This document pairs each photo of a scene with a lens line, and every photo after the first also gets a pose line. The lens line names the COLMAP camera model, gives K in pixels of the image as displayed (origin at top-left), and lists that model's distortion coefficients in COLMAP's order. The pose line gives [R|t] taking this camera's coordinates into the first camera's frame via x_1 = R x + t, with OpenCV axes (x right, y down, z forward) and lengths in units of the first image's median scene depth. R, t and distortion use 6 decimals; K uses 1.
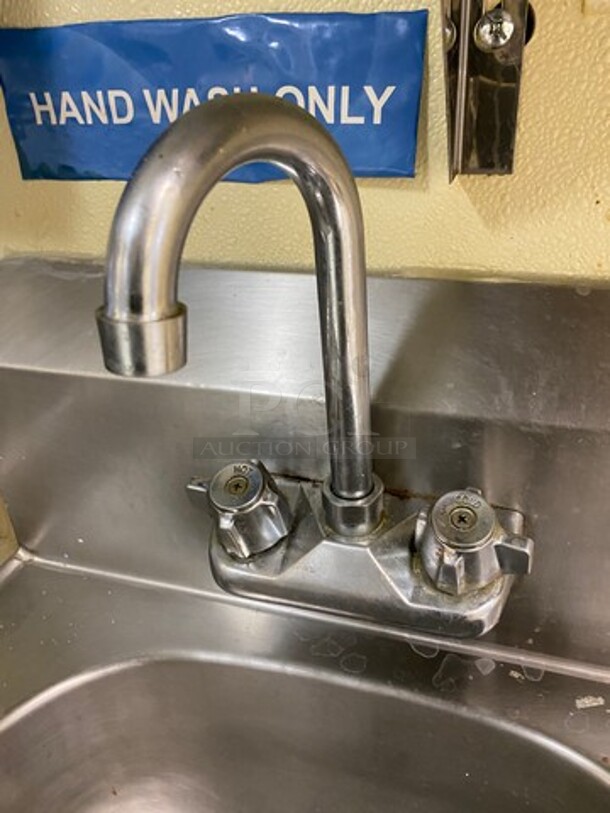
lens RADIAL K [[606.1, 0, 319.6], [0, 606.1, 395.6], [0, 0, 1]] dist [-0.006360, -0.003824]
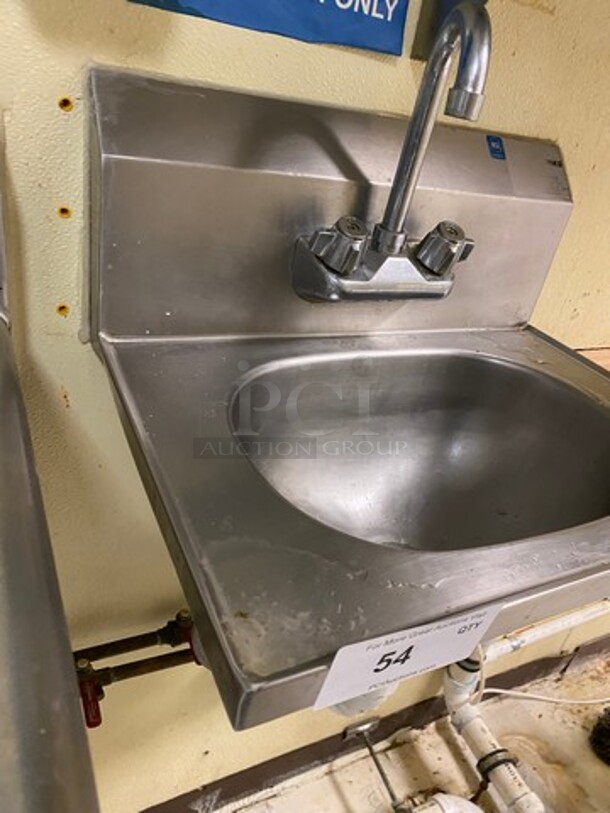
lens RADIAL K [[617.4, 0, 305.0], [0, 617.4, 406.5], [0, 0, 1]] dist [0.005304, 0.006516]
pose [[0.724551, -0.199516, 0.659712, -1.365131], [0.110231, 0.978408, 0.174835, 0.293220], [-0.680350, -0.053956, 0.730899, -0.222989]]
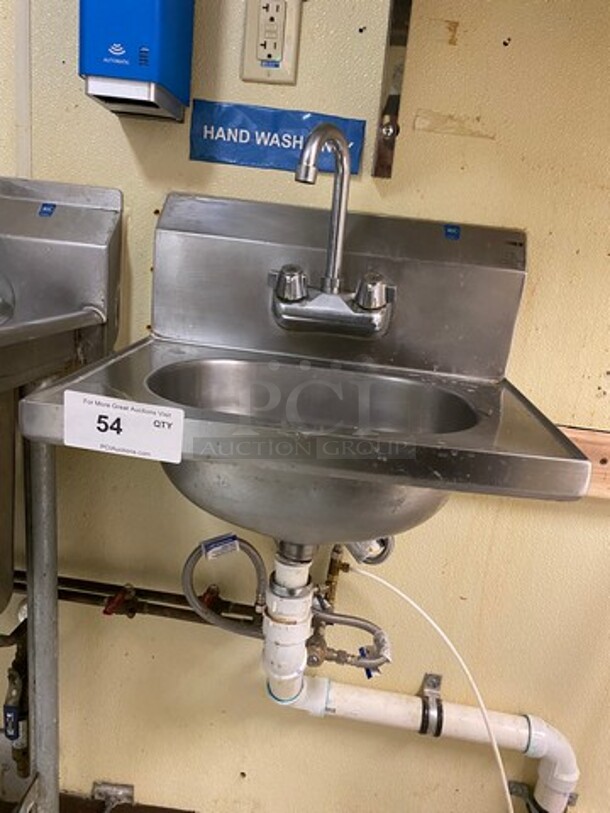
lens RADIAL K [[612.7, 0, 305.0], [0, 612.7, 406.5], [0, 0, 1]] dist [0.001835, -0.002523]
pose [[0.975003, 0.079241, 0.207583, -0.528635], [-0.043070, 0.983927, -0.173299, 1.081486], [-0.217979, 0.160027, 0.962744, -1.360693]]
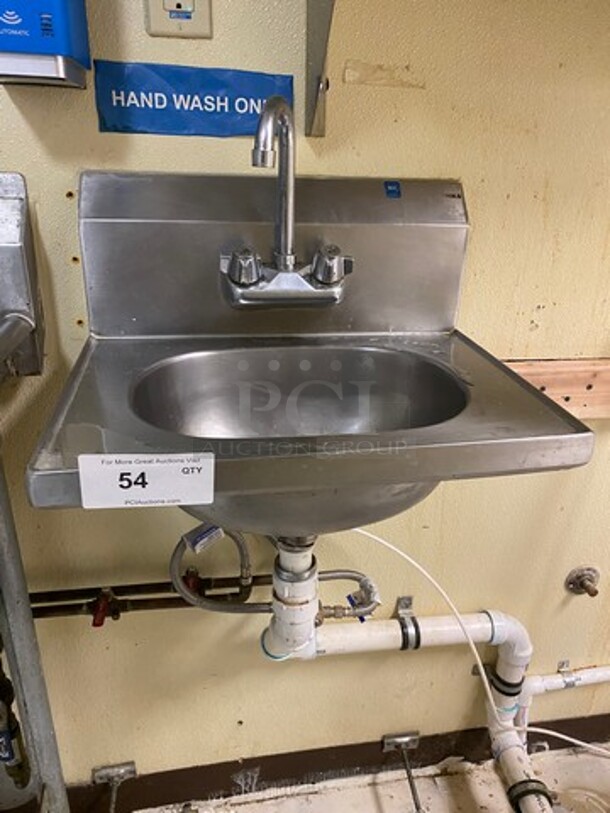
lens RADIAL K [[613.2, 0, 303.5], [0, 613.2, 397.8], [0, 0, 1]] dist [0.003330, -0.001738]
pose [[0.904637, -0.114336, 0.410559, -0.921823], [0.133106, 0.990951, -0.017320, 0.740107], [-0.404863, 0.070316, 0.911670, -1.240888]]
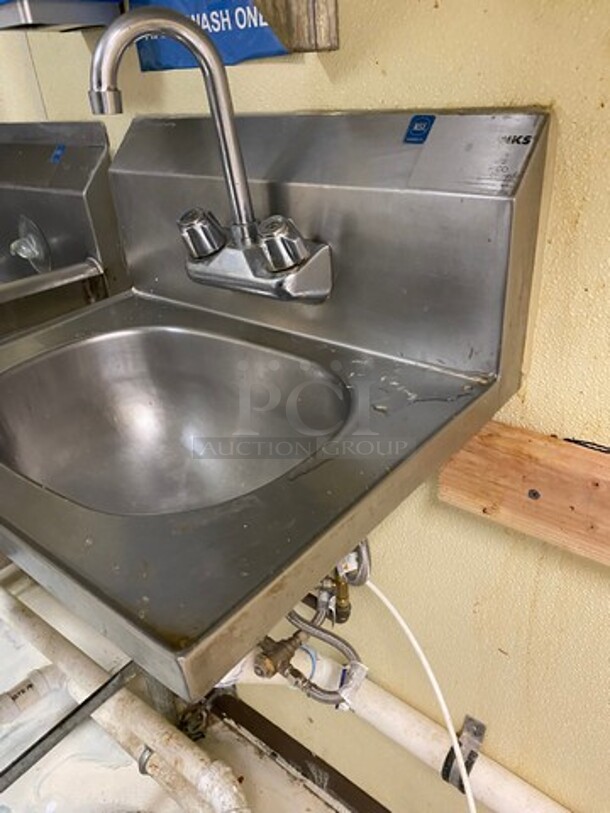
lens RADIAL K [[612.7, 0, 305.0], [0, 612.7, 406.5], [0, 0, 1]] dist [0.001835, -0.002523]
pose [[0.914798, 0.159706, -0.370996, 0.958821], [-0.127141, 0.985676, 0.110809, 0.444254], [0.383378, -0.054200, 0.922000, -0.703798]]
